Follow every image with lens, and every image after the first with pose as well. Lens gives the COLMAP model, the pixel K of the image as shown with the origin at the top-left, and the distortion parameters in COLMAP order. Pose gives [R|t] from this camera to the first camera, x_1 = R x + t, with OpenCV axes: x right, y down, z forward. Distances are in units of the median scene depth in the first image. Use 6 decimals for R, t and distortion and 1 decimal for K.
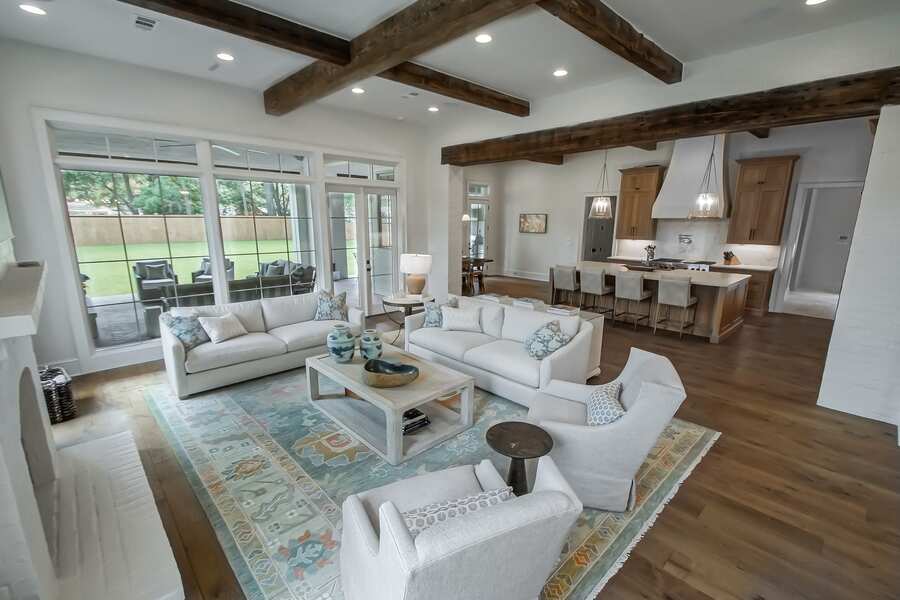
lens RADIAL K [[404.2, 0, 453.5], [0, 404.2, 299.2], [0, 0, 1]] dist [0.019859, -0.001601]
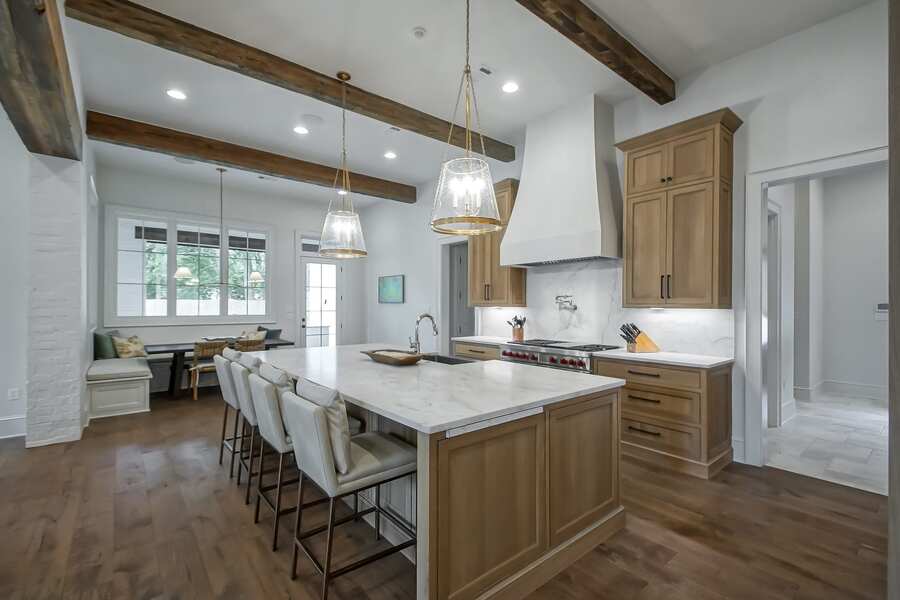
lens RADIAL K [[404.2, 0, 454.4], [0, 404.2, 296.9], [0, 0, 1]] dist [0.019859, -0.001601]
pose [[0.997591, -0.023940, -0.065105, 0.465409], [0.010076, 0.978614, -0.205458, -0.049067], [0.068631, 0.204307, 0.976498, 0.479316]]
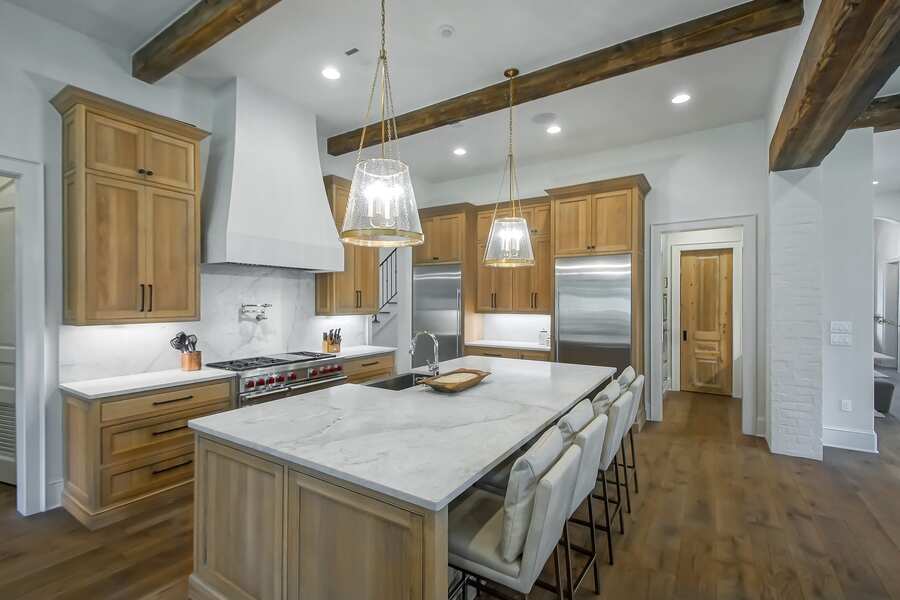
lens RADIAL K [[404.2, 0, 435.4], [0, 404.2, 306.0], [0, 0, 1]] dist [0.019859, -0.001601]
pose [[-0.220107, -0.003429, 0.975470, 0.076858], [0.207121, 0.977028, 0.050170, -0.136922], [-0.953233, 0.213083, -0.214340, 0.911124]]
